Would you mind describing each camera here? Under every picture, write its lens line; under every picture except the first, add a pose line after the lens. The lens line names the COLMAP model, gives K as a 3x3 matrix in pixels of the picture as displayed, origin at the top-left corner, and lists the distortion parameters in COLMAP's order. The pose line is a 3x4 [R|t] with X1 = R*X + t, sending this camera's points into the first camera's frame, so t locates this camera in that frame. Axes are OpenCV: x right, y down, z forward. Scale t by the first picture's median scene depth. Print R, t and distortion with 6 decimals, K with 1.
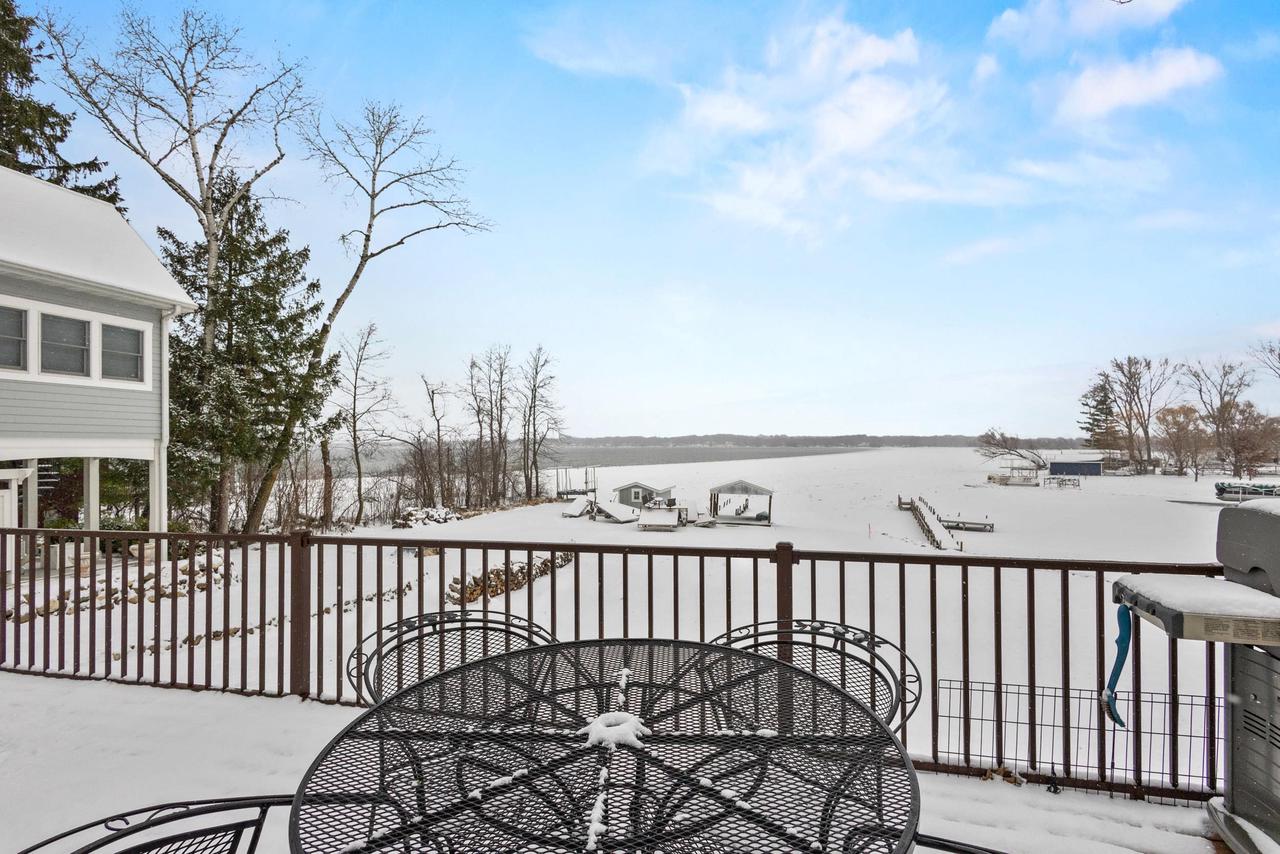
lens RADIAL K [[585.3, 0, 652.9], [0, 585.3, 448.1], [0, 0, 1]] dist [-0.000462, 0.000327]
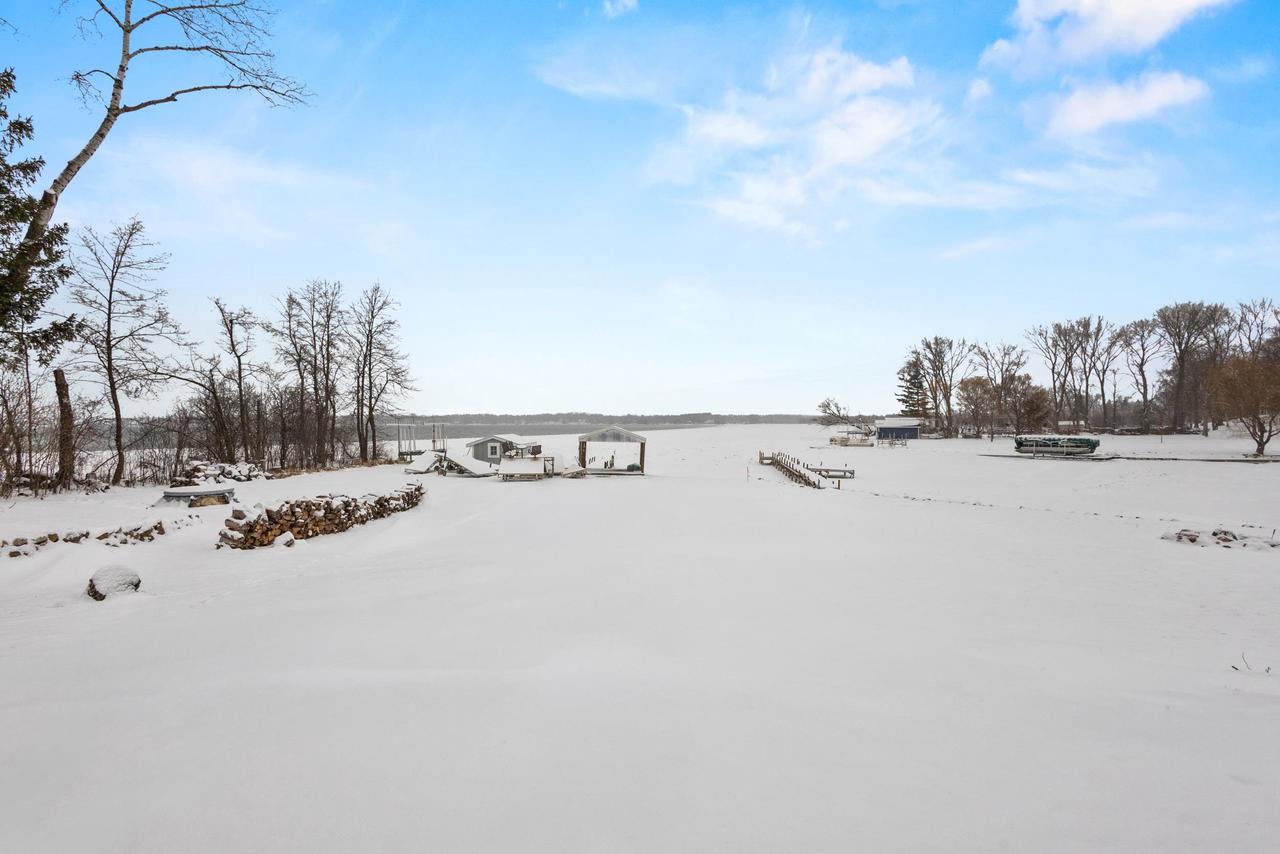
lens RADIAL K [[581.8, 0, 647.3], [0, 581.8, 431.9], [0, 0, 1]] dist [0.003752, -0.003096]
pose [[0.971247, -0.003855, 0.238041, -0.014385], [0.001256, 0.999938, 0.011068, 0.053230], [-0.238069, -0.010451, 0.971192, 0.098525]]
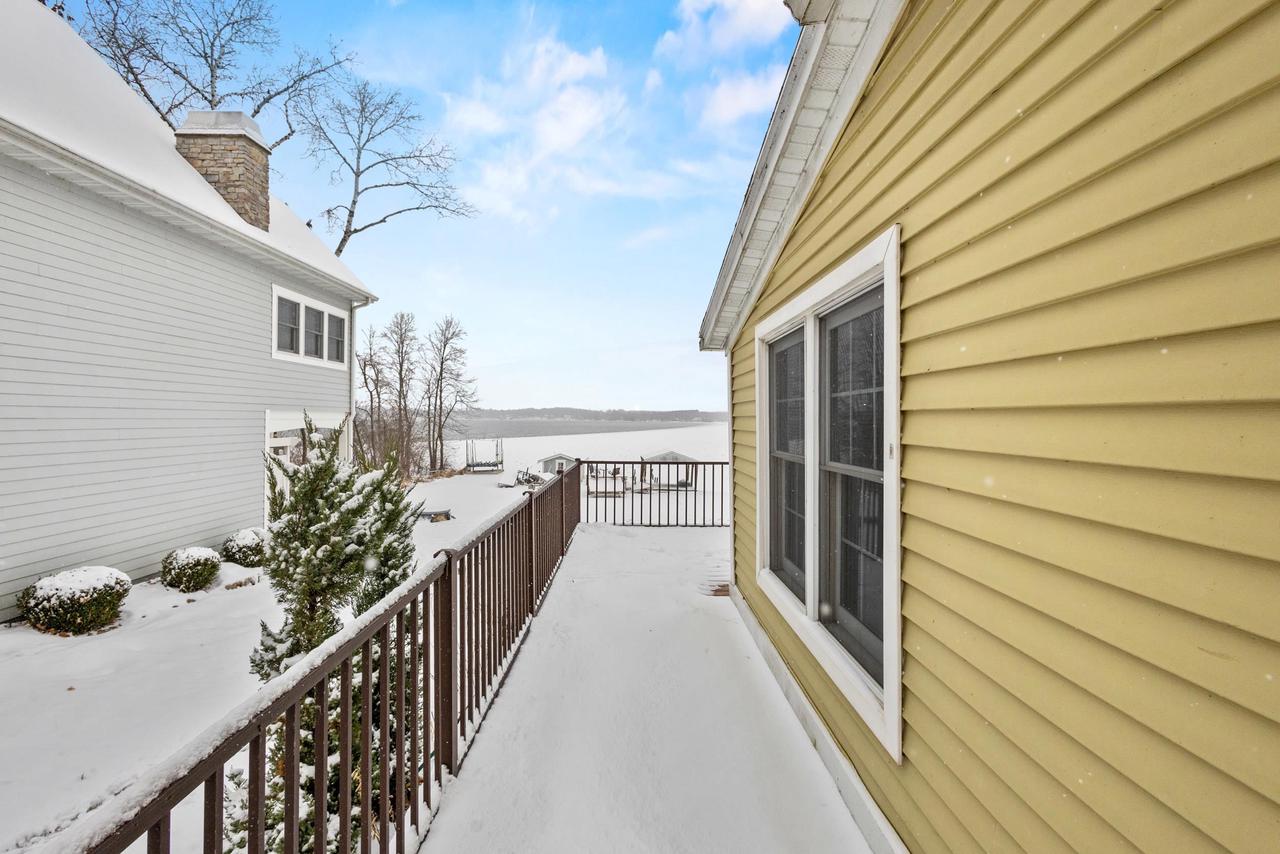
lens RADIAL K [[589.9, 0, 638.8], [0, 589.9, 419.1], [0, 0, 1]] dist [0.001449, -0.000363]
pose [[0.969293, 0.010407, 0.245690, -0.191907], [-0.009389, 0.999942, -0.005318, -0.000424], [-0.245731, 0.002848, 0.969334, -0.091111]]
